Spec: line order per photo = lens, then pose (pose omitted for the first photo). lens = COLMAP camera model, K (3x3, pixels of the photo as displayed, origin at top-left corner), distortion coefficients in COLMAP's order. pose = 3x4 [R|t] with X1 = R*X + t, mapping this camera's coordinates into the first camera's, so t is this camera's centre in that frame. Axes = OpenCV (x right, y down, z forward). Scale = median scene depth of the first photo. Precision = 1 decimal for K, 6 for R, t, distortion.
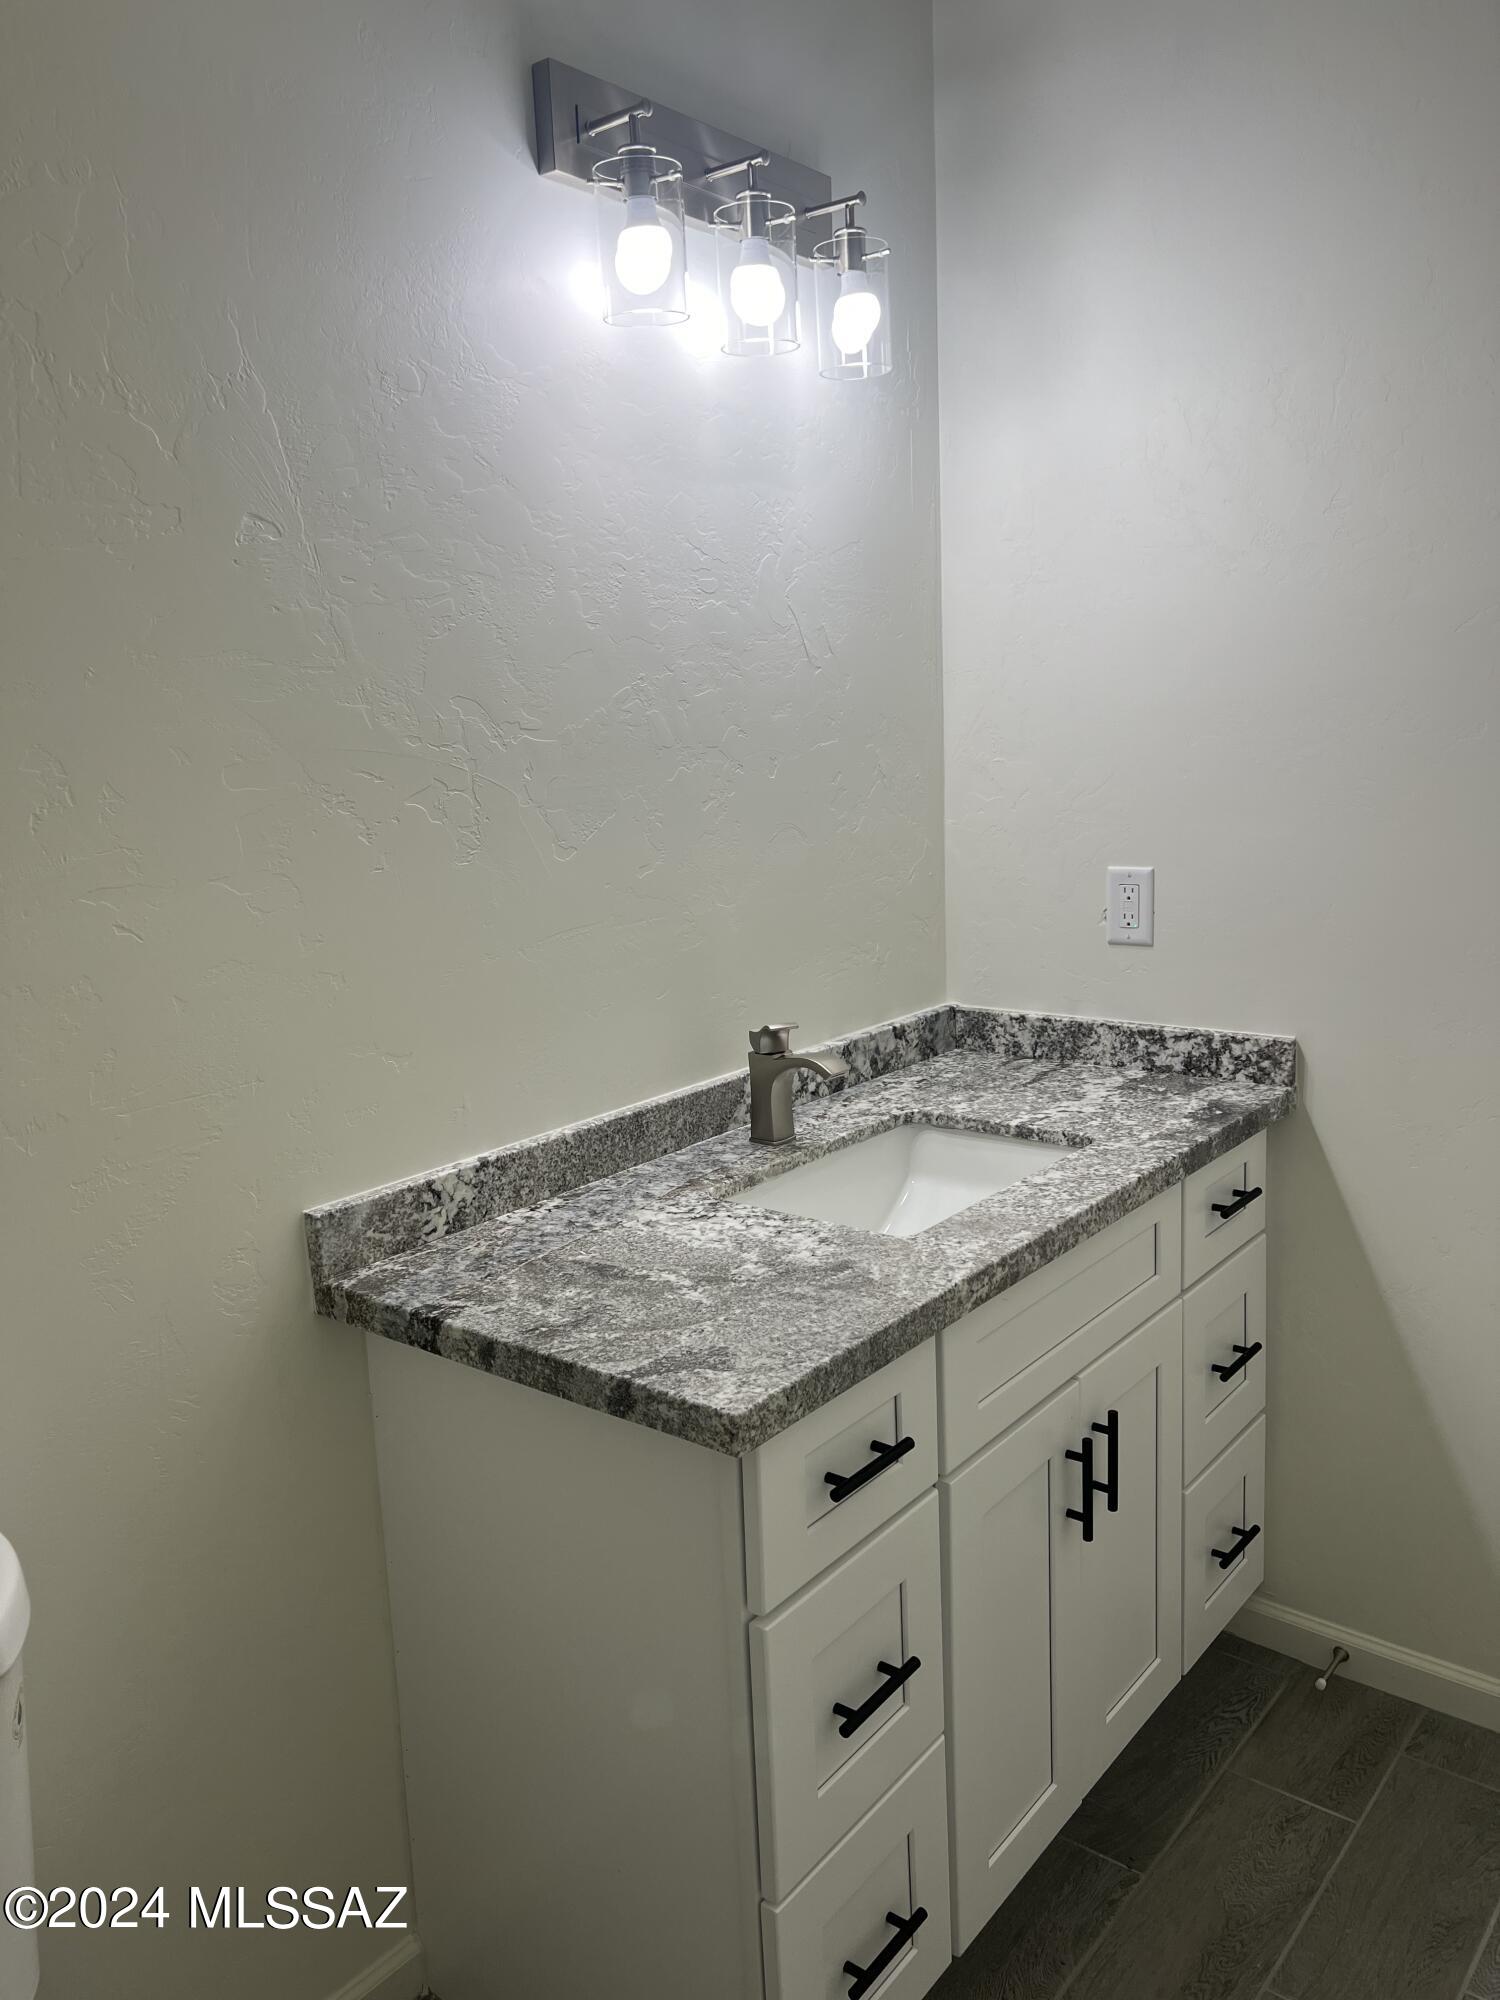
lens RADIAL K [[1524.6, 0, 750.0], [0, 1524.6, 1000.0], [0, 0, 1]] dist [0.090154, -0.128395]
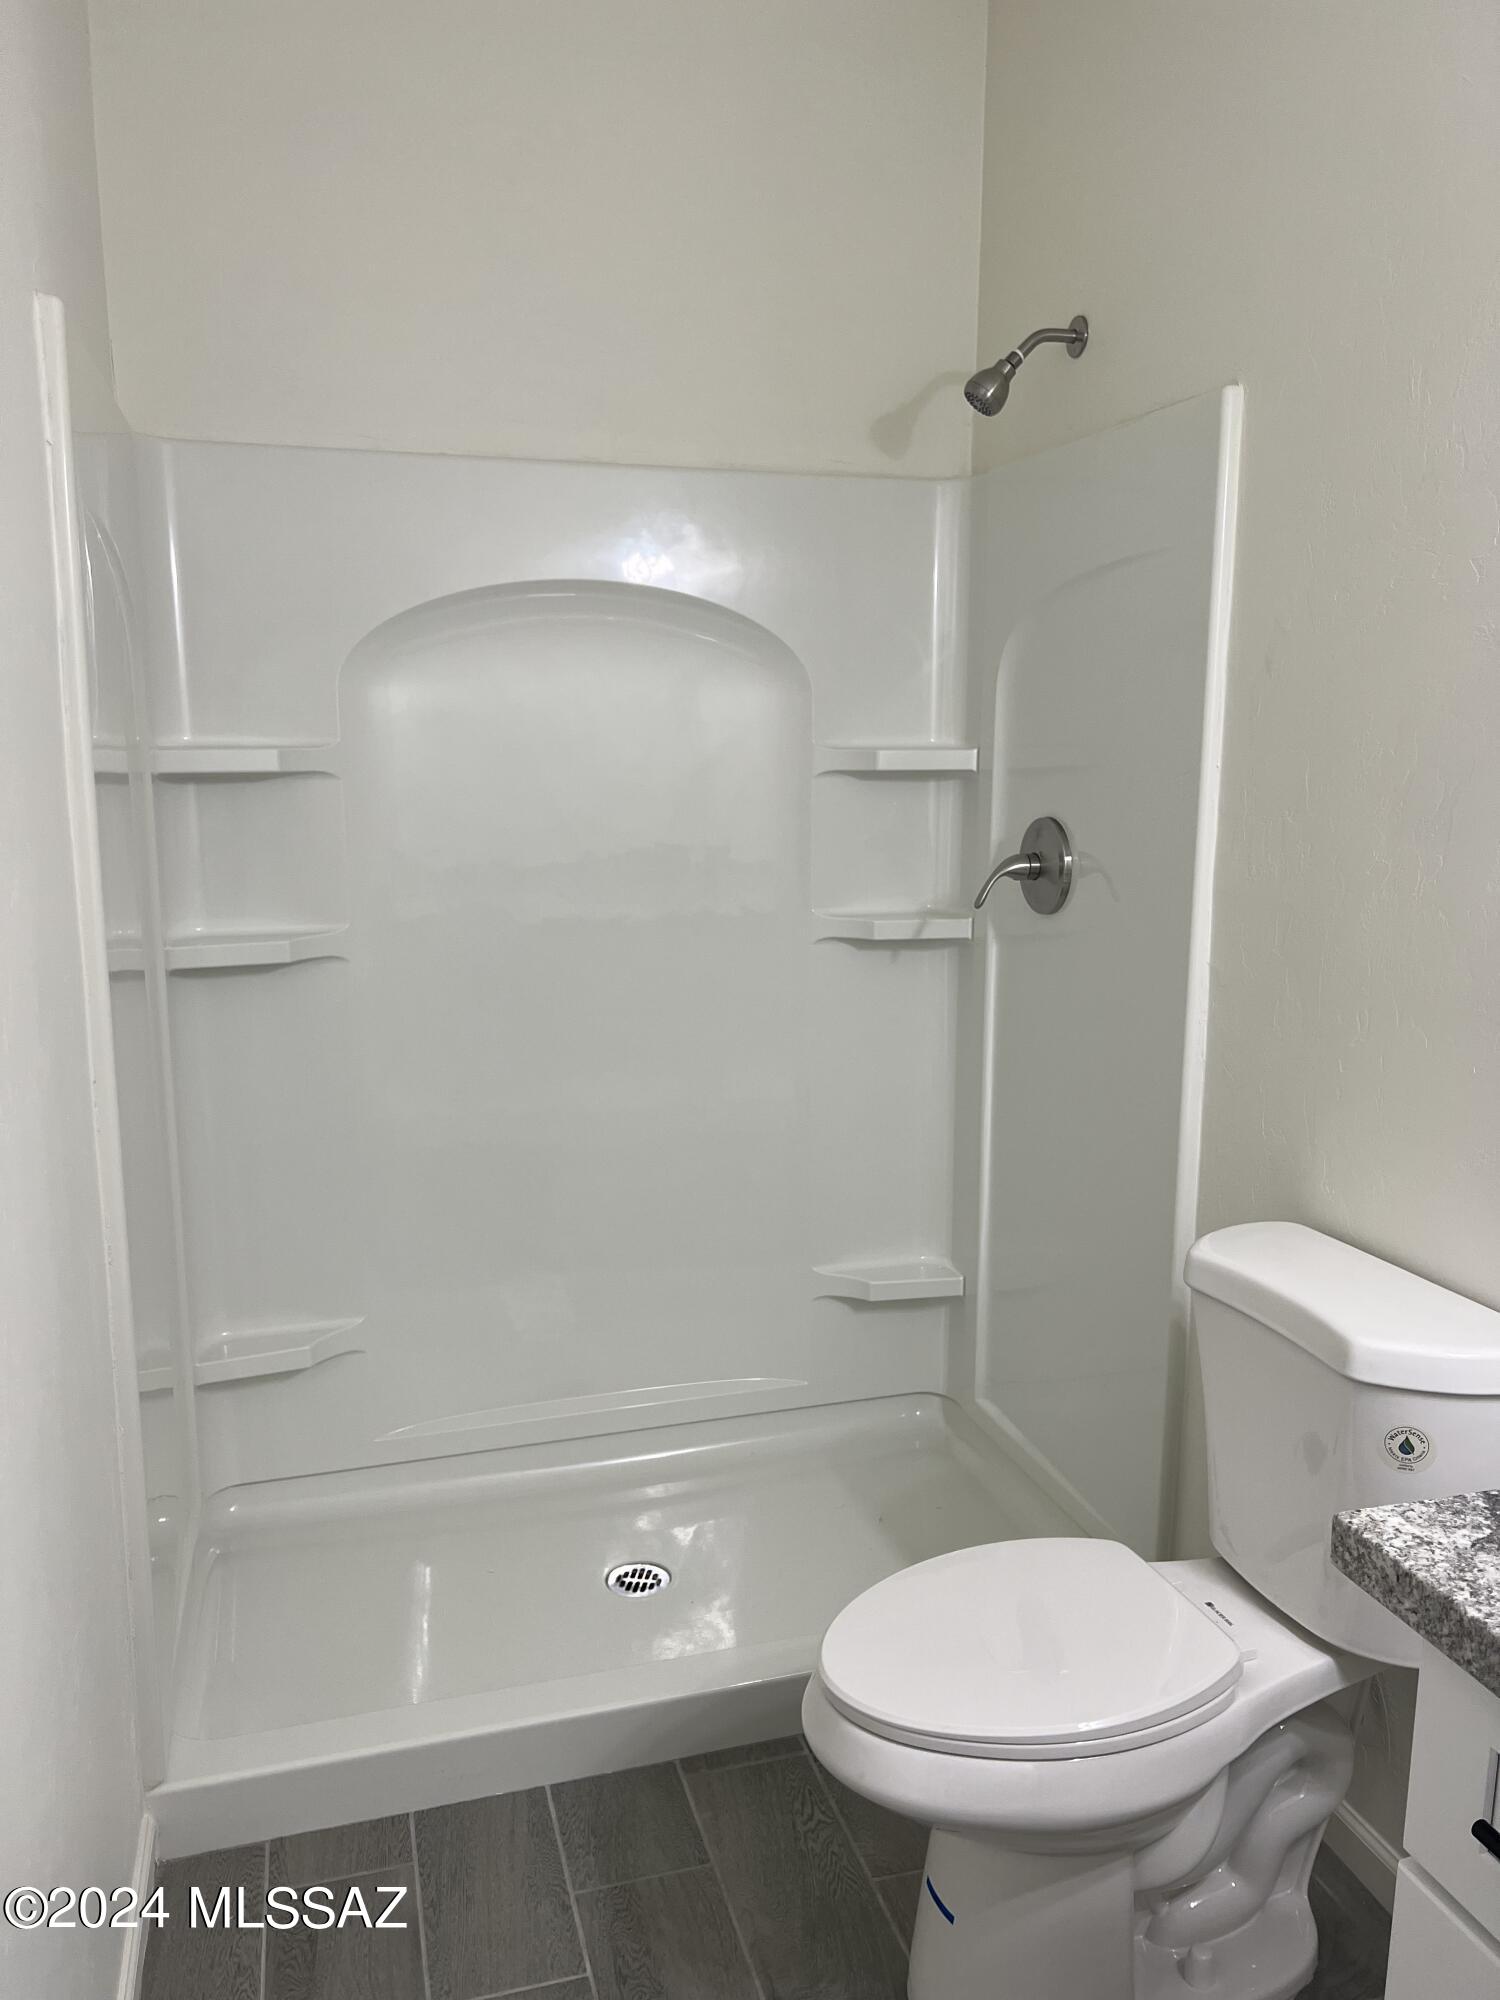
lens RADIAL K [[1495.8, 0, 764.4], [0, 1495.8, 1008.0], [0, 0, 1]] dist [0.092546, -0.120832]
pose [[-0.568797, 0.172046, -0.804282, 0.558870], [-0.137132, 0.944351, 0.298991, -0.138591], [0.810965, 0.280358, -0.513551, 0.775262]]
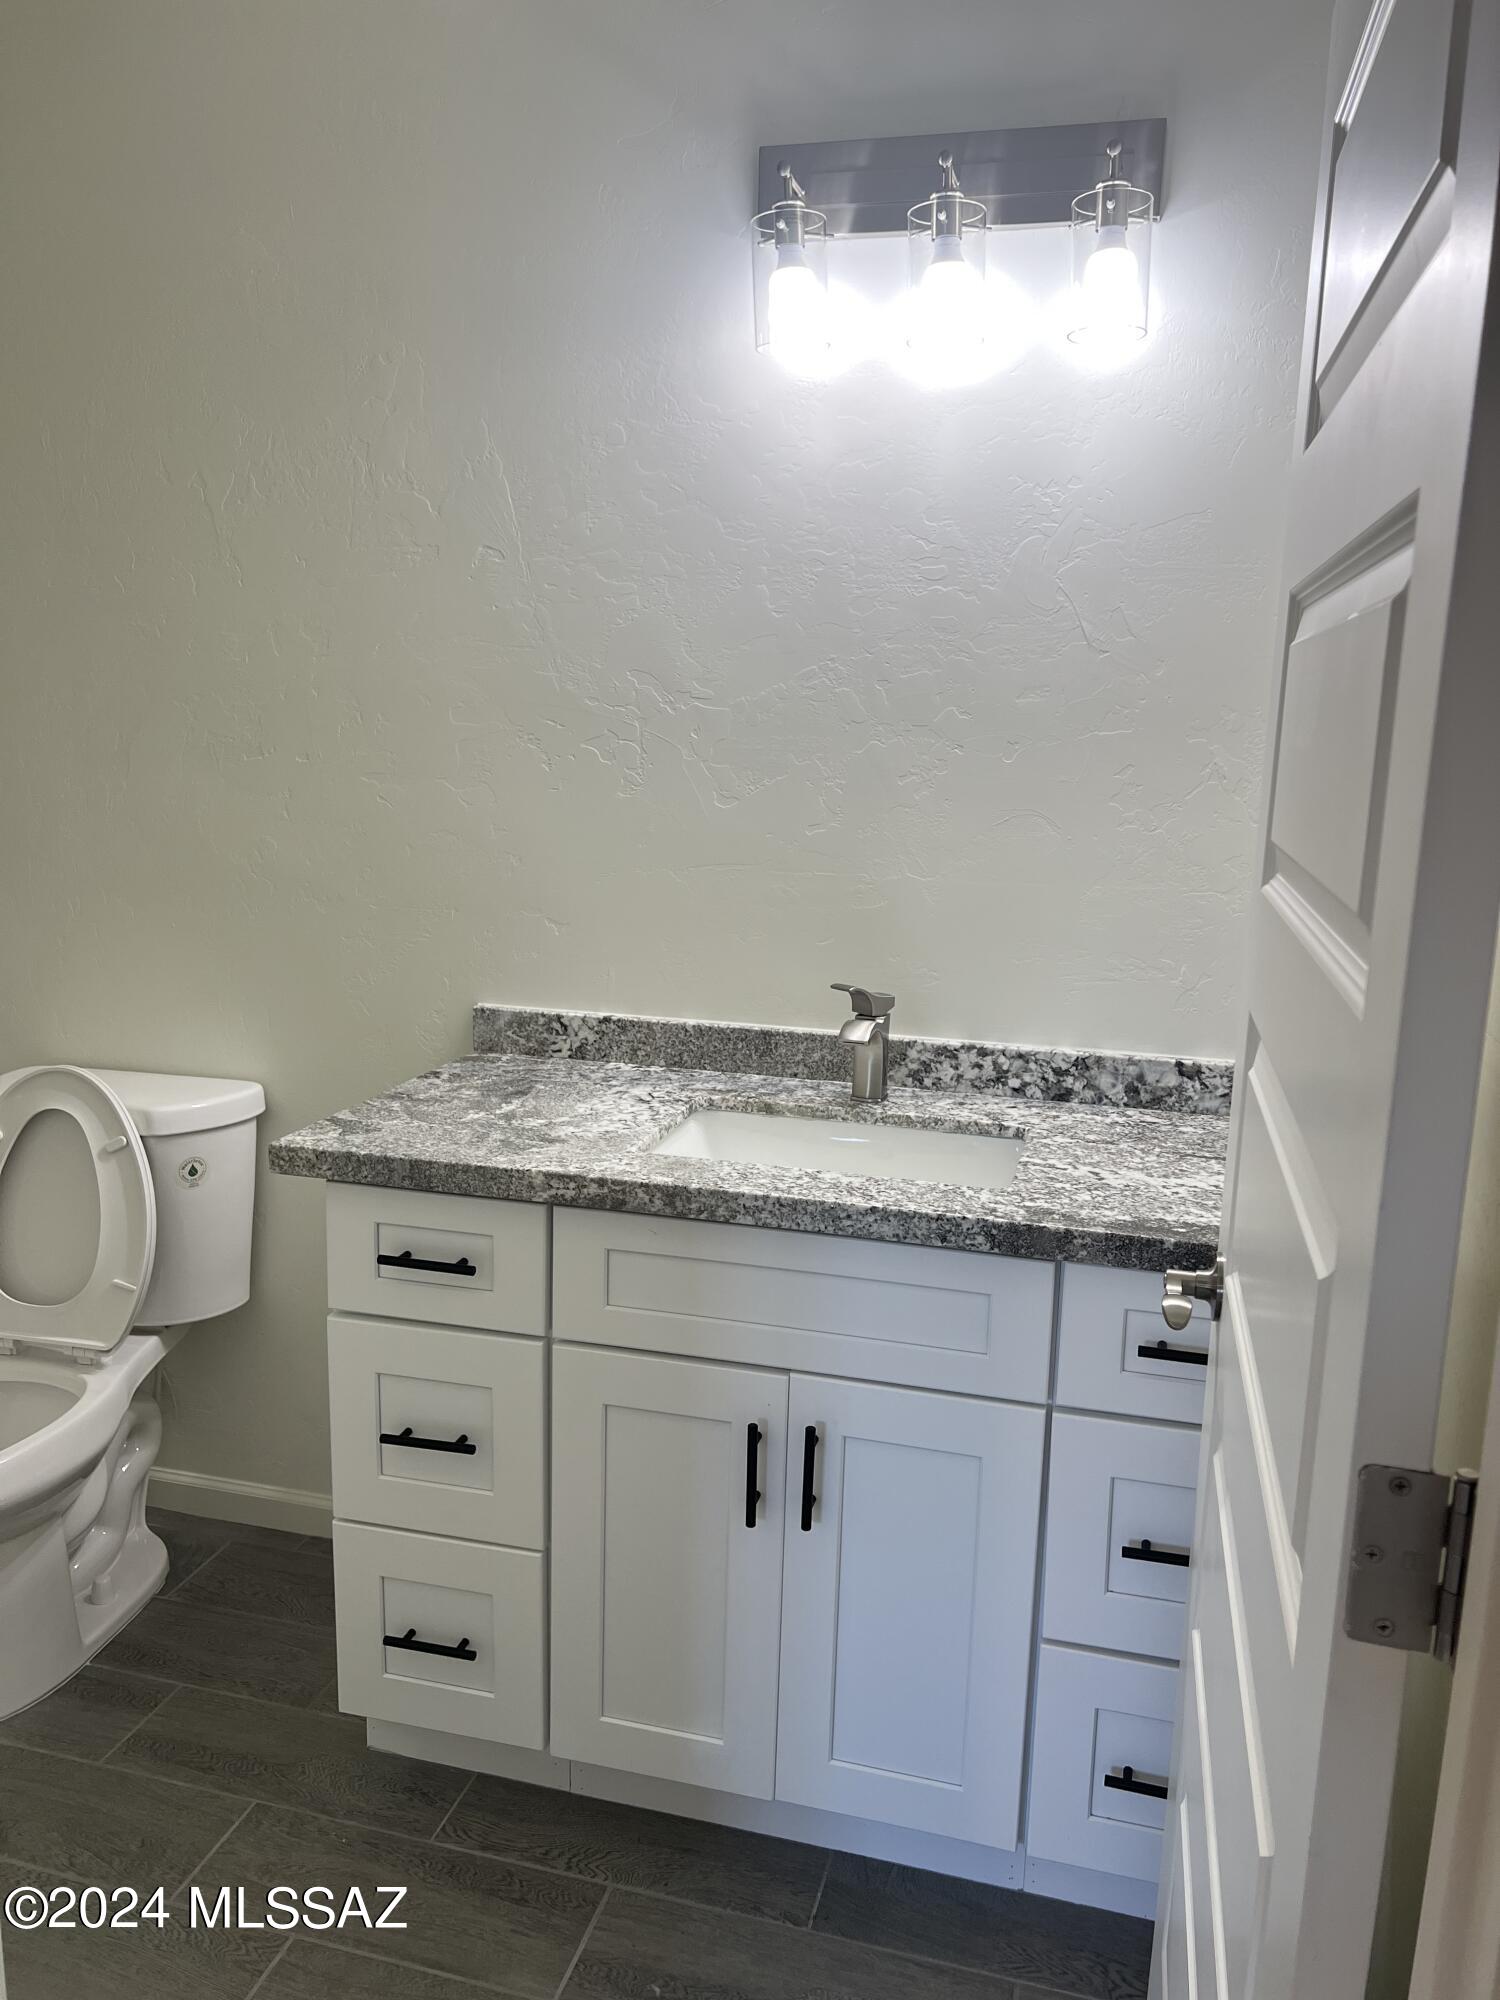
lens RADIAL K [[1495.8, 0, 764.4], [0, 1495.8, 1008.0], [0, 0, 1]] dist [0.092546, -0.120832]
pose [[0.395659, 0.222468, -0.891046, 1.042454], [-0.206020, 0.966991, 0.149949, -0.127389], [0.894992, 0.124244, 0.428431, 0.554210]]
